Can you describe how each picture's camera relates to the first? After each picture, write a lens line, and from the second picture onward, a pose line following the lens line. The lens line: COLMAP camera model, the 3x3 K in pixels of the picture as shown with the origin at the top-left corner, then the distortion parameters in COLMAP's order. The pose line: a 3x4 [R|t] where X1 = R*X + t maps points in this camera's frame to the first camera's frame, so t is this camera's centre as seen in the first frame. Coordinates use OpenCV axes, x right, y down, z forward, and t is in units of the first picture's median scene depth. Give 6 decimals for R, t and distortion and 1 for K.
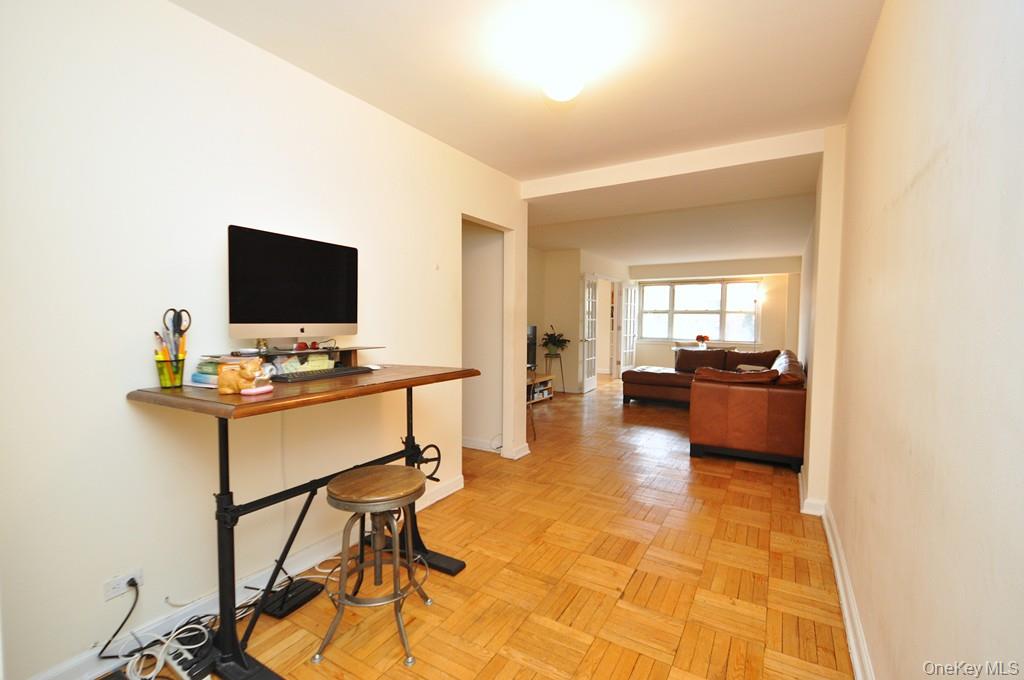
lens RADIAL K [[444.9, 0, 508.1], [0, 444.9, 346.6], [0, 0, 1]] dist [0.001703, 0.000177]
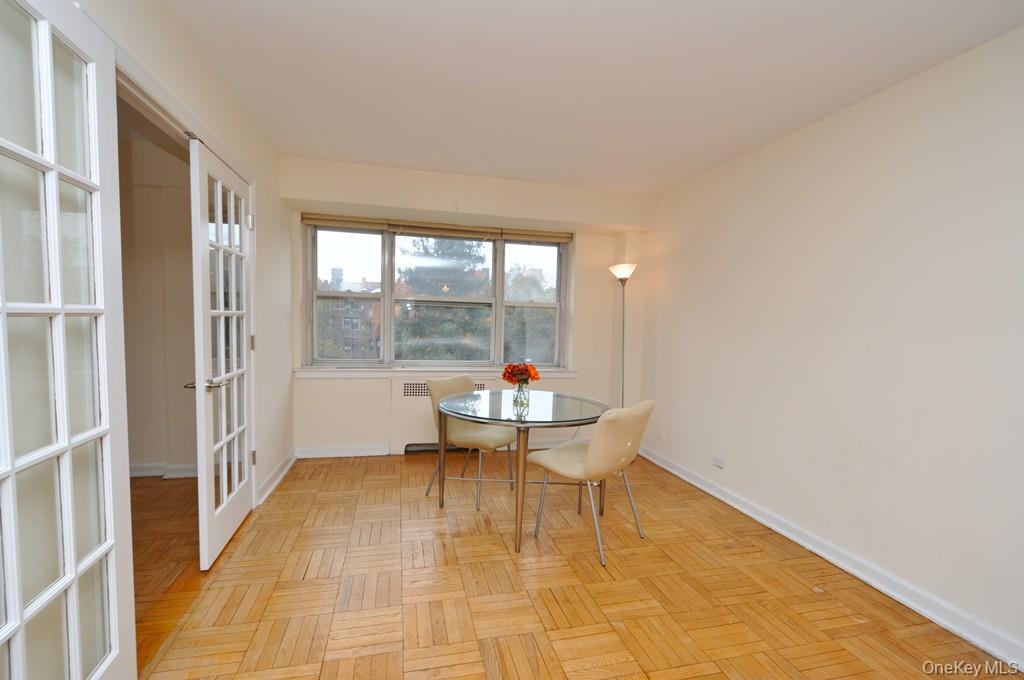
lens RADIAL K [[451.2, 0, 512.7], [0, 451.2, 351.9], [0, 0, 1]] dist [0.000890, -0.000265]
pose [[0.696942, -0.035237, 0.716261, 0.706919], [0.021294, 0.999369, 0.028445, -0.183348], [-0.716812, -0.004572, 0.697252, 3.062159]]
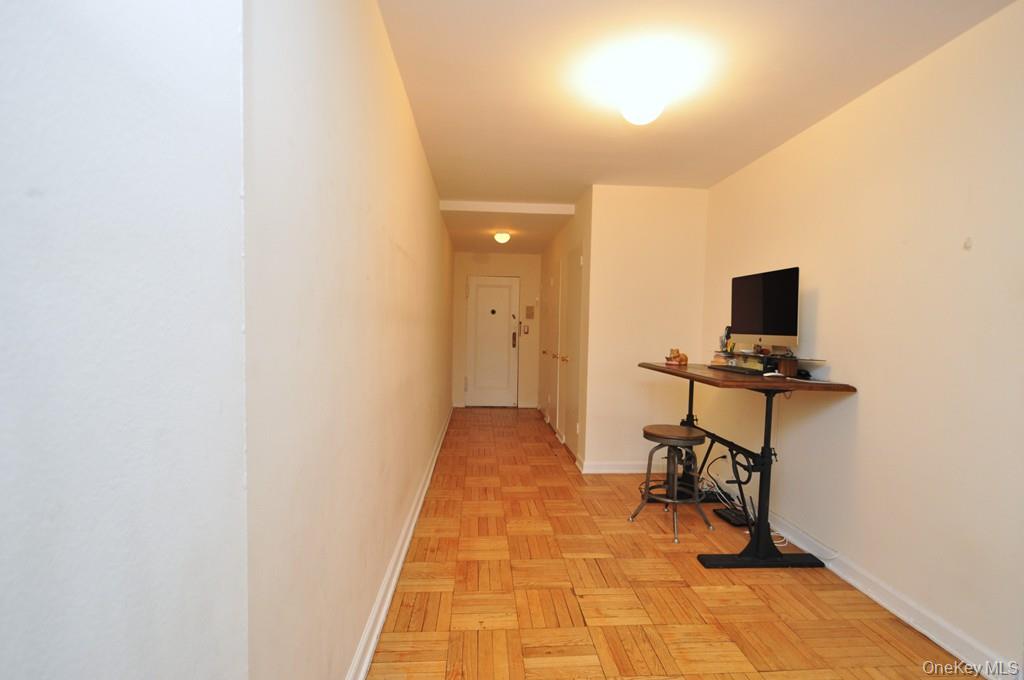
lens RADIAL K [[481.0, 0, 514.4], [0, 481.0, 349.7], [0, 0, 1]] dist [-0.000692, -0.001004]
pose [[-0.812900, 0.005925, -0.582373, 0.971941], [-0.060332, 0.993712, 0.094324, -0.095824], [0.579270, 0.111812, -0.807431, 1.683038]]
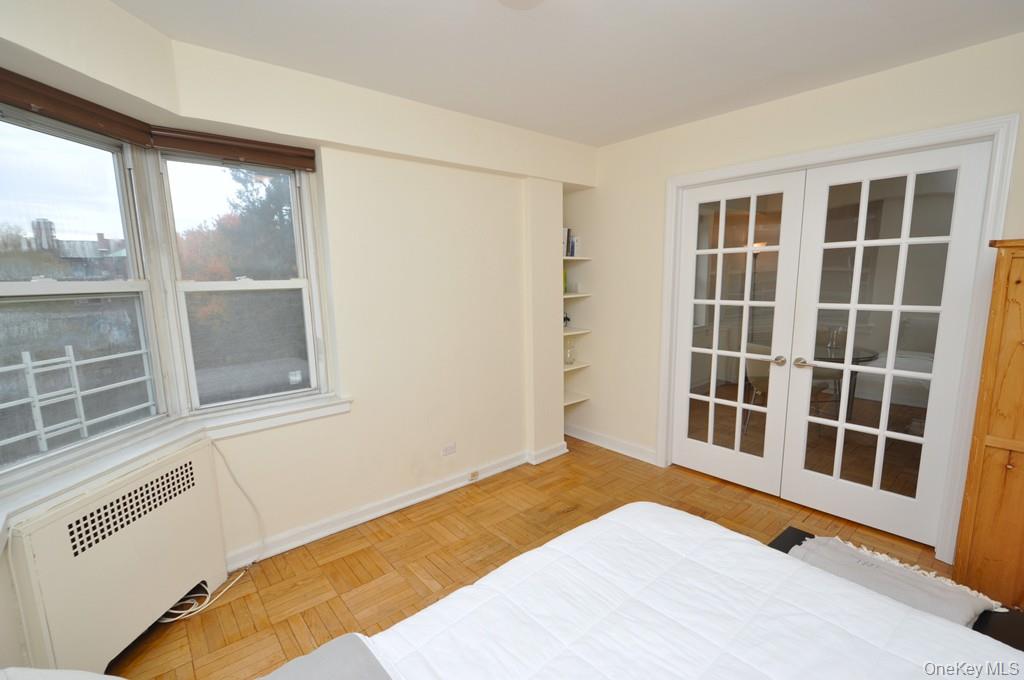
lens RADIAL K [[451.2, 0, 512.7], [0, 451.2, 351.9], [0, 0, 1]] dist [0.000890, -0.000265]
pose [[0.321951, -0.168158, 0.931703, -0.602725], [0.080877, 0.985388, 0.149900, -0.396000], [-0.943296, 0.027092, 0.330846, 4.656867]]
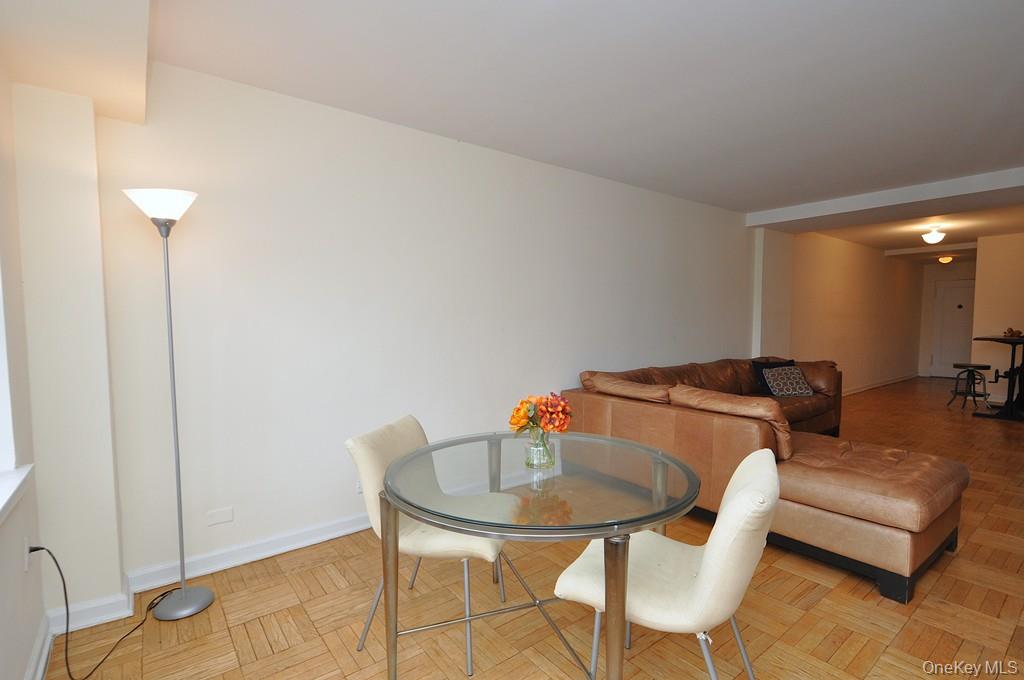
lens RADIAL K [[481.0, 0, 514.4], [0, 481.0, 349.7], [0, 0, 1]] dist [-0.000692, -0.001004]
pose [[-0.937177, -0.023297, 0.348076, 1.497160], [0.020882, 0.992232, 0.122636, -0.287281], [-0.348229, 0.122200, -0.929410, 4.792752]]
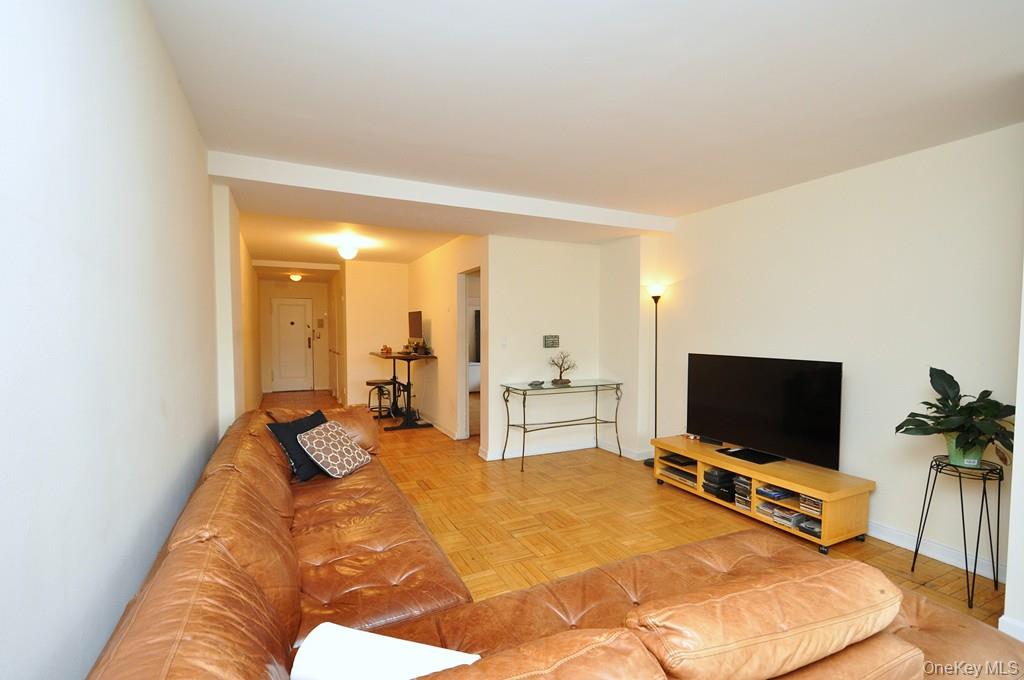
lens RADIAL K [[461.4, 0, 515.2], [0, 461.4, 354.2], [0, 0, 1]] dist [0.011410, -0.012893]
pose [[-0.529084, 0.036293, -0.847793, 1.942950], [-0.059335, 0.995057, 0.079626, -0.236919], [0.846492, 0.092432, -0.524316, 3.293494]]
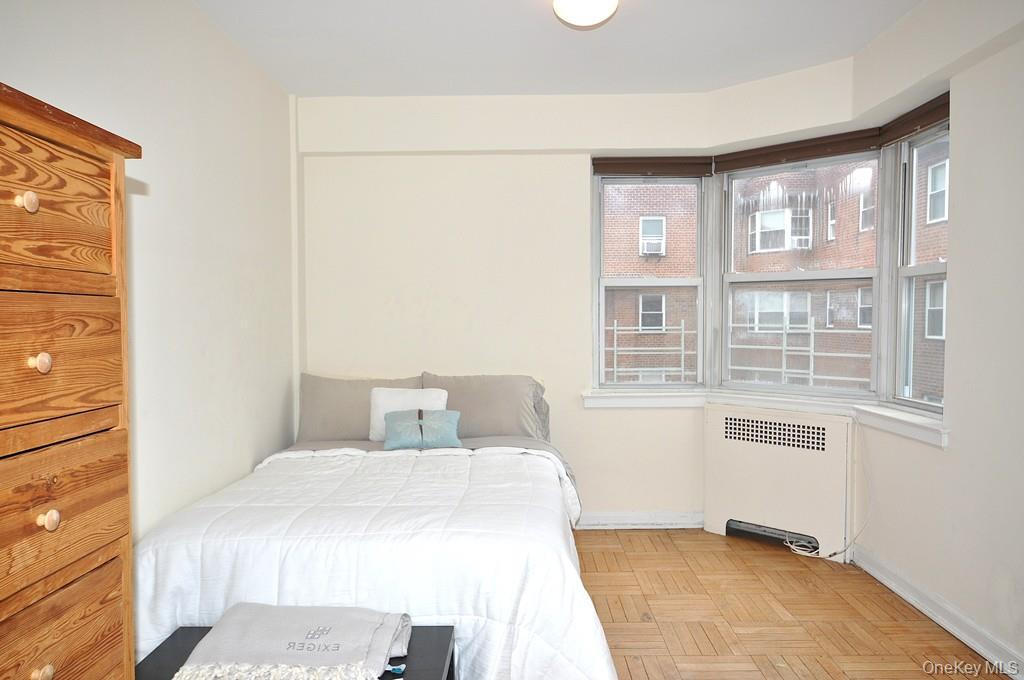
lens RADIAL K [[718.8, 0, 512.0], [0, 718.8, 340.0], [0, 0, 1]] dist [0.000729, -0.000808]
pose [[0.517139, 0.019106, -0.855688, 1.175807], [-0.050596, 0.998685, -0.008278, -0.227724], [0.854405, 0.047575, 0.517426, 4.079269]]
